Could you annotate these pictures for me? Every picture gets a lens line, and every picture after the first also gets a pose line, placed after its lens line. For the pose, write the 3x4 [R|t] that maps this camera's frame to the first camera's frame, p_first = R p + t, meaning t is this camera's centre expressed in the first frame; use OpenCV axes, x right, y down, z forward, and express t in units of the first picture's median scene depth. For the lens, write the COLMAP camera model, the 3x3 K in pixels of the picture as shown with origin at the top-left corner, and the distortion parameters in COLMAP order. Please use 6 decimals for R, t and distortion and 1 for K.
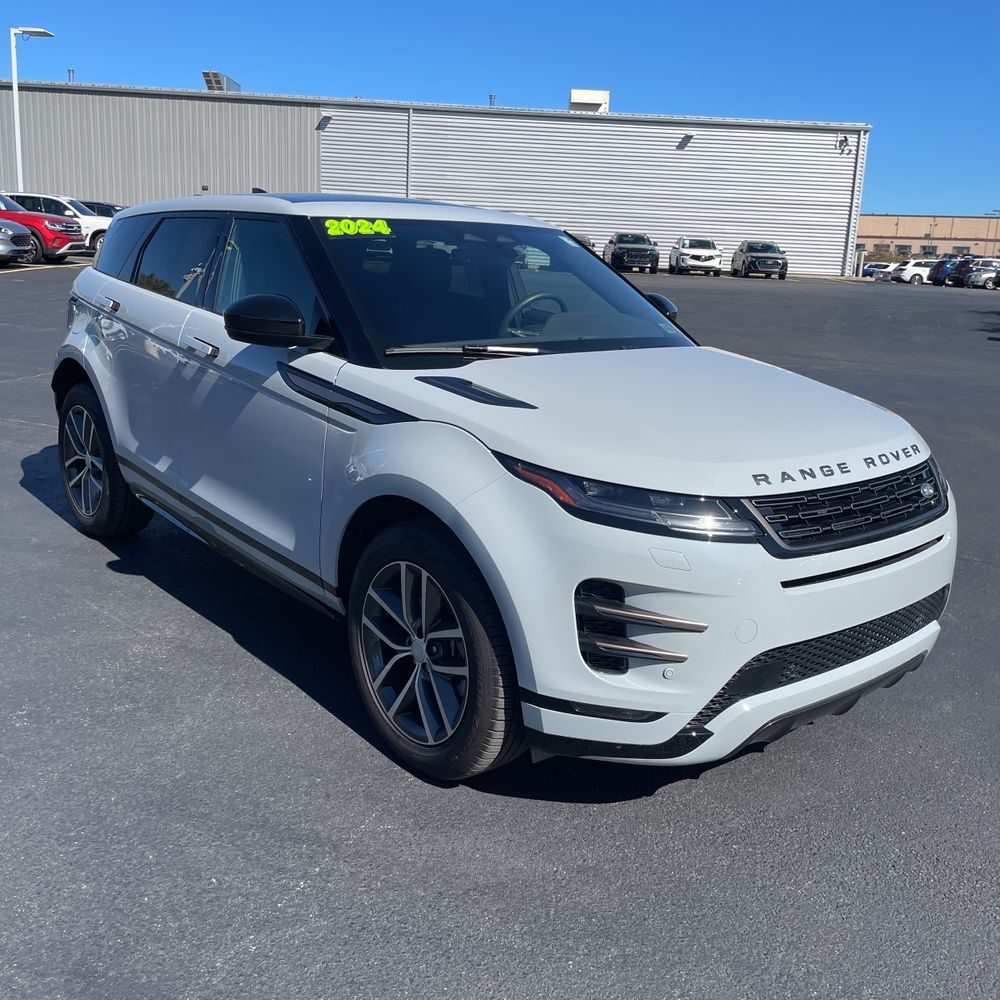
lens RADIAL K [[1004.3, 0, 523.8], [0, 1004.3, 501.3], [0, 0, 1]] dist [0.039156, 0.000000]
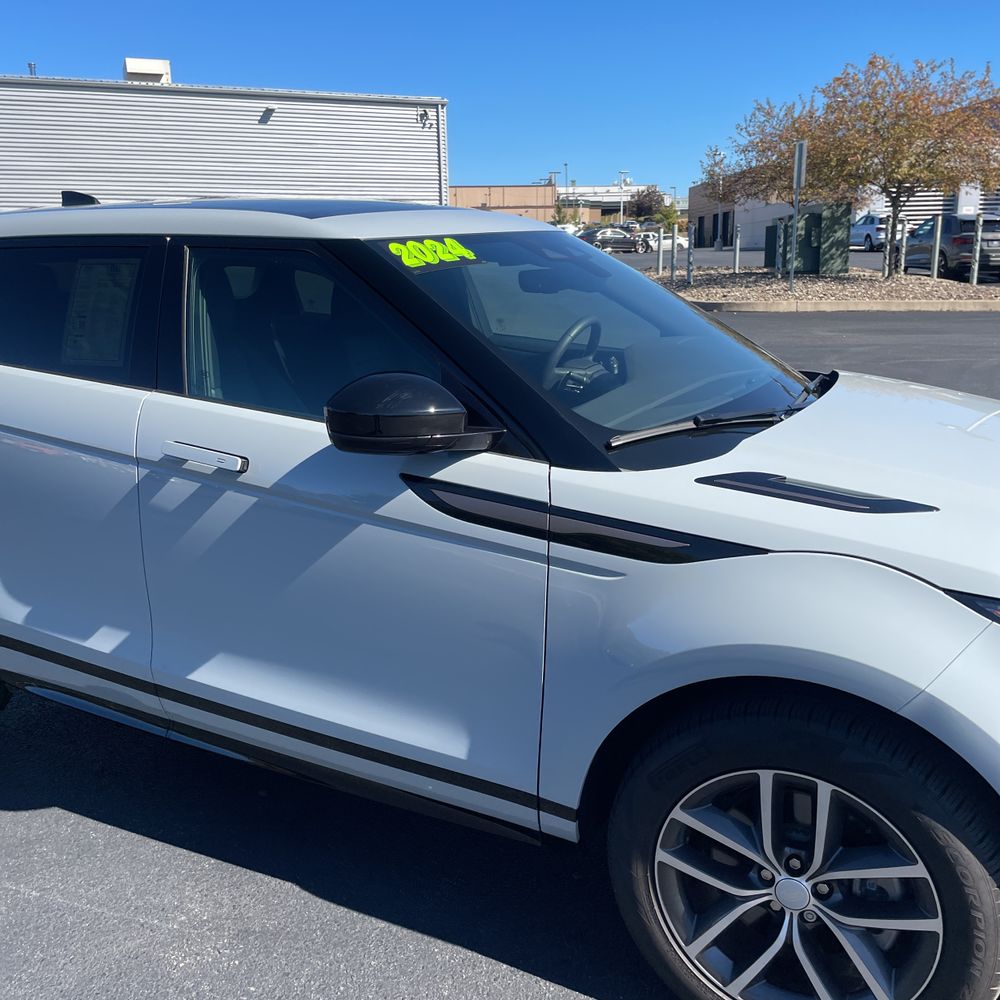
lens RADIAL K [[1004.3, 0, 513.7], [0, 1004.3, 502.4], [0, 0, 1]] dist [0.039156, 0.000000]
pose [[0.920945, -0.150084, 0.359631, -0.377144], [0.141568, 0.988662, 0.050068, -0.131373], [-0.363068, 0.004802, 0.931750, 0.353548]]
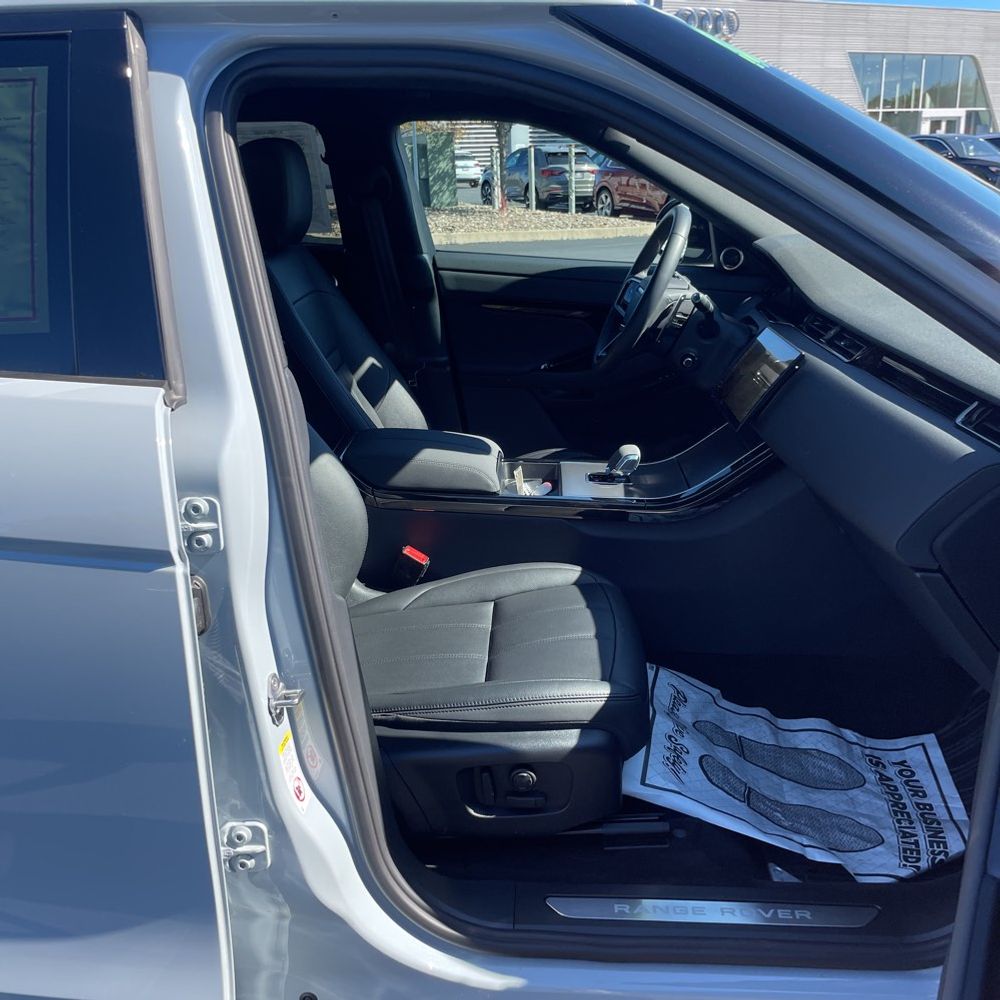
lens RADIAL K [[1004.3, 0, 505.9], [0, 1004.3, 500.8], [0, 0, 1]] dist [0.039156, 0.000000]
pose [[0.687249, -0.280491, 0.670084, -0.477858], [0.221150, 0.959446, 0.174801, -0.203242], [-0.691940, 0.028057, 0.721409, 0.806998]]
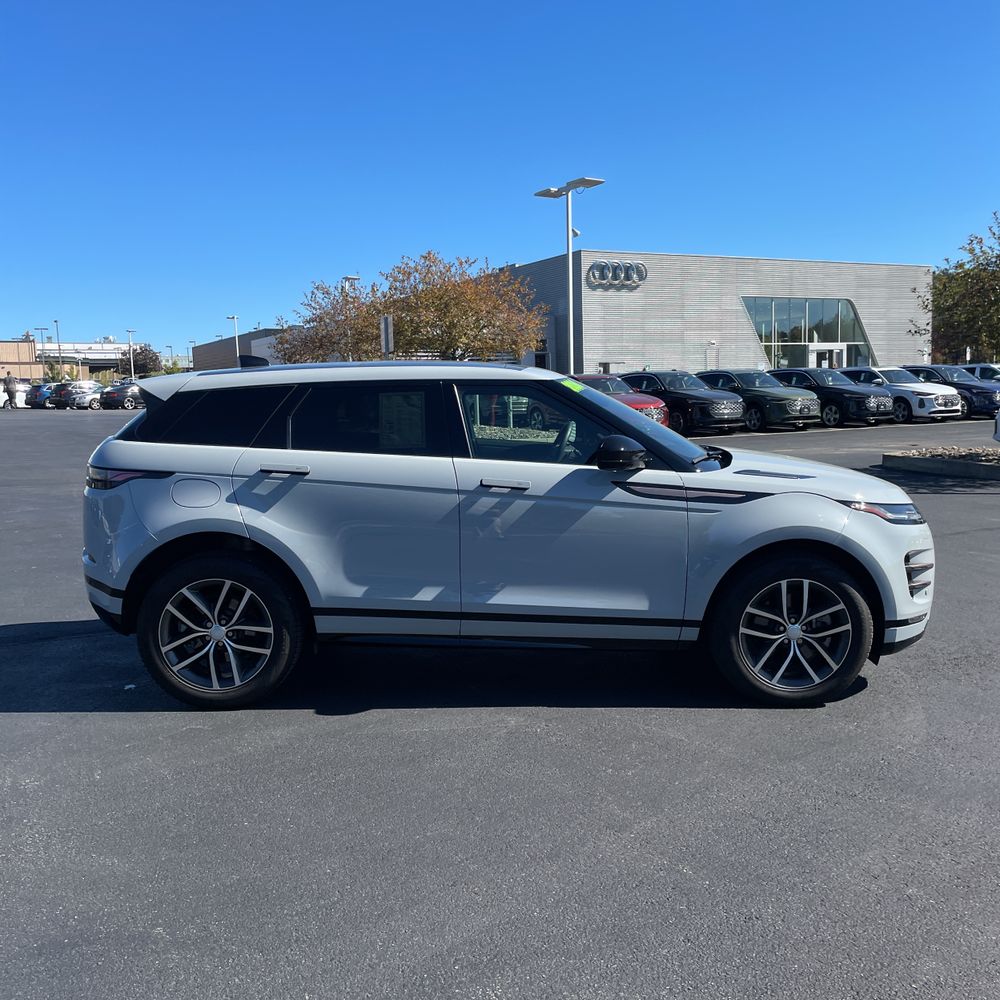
lens RADIAL K [[1004.3, 0, 508.4], [0, 1004.3, 499.7], [0, 0, 1]] dist [0.039156, 0.000000]
pose [[0.637563, -0.139007, 0.757754, -1.297213], [0.226413, 0.973960, -0.011831, -0.120132], [-0.736377, 0.179108, 0.652433, 0.177820]]
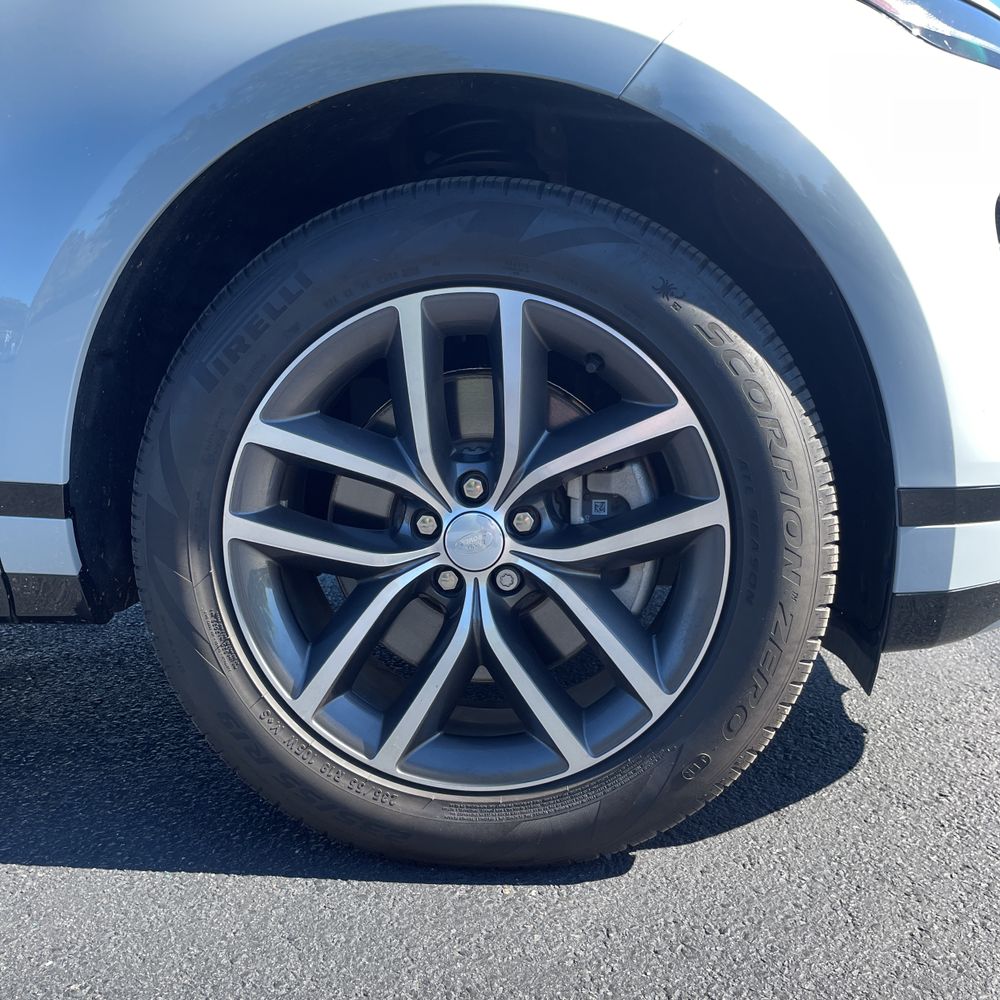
lens RADIAL K [[1004.3, 0, 500.6], [0, 1004.3, 494.3], [0, 0, 1]] dist [0.039156, 0.000000]
pose [[0.715005, -0.143974, 0.684134, -0.276604], [0.220547, 0.975048, -0.025303, 0.113949], [-0.663420, 0.168976, 0.728918, 0.573646]]
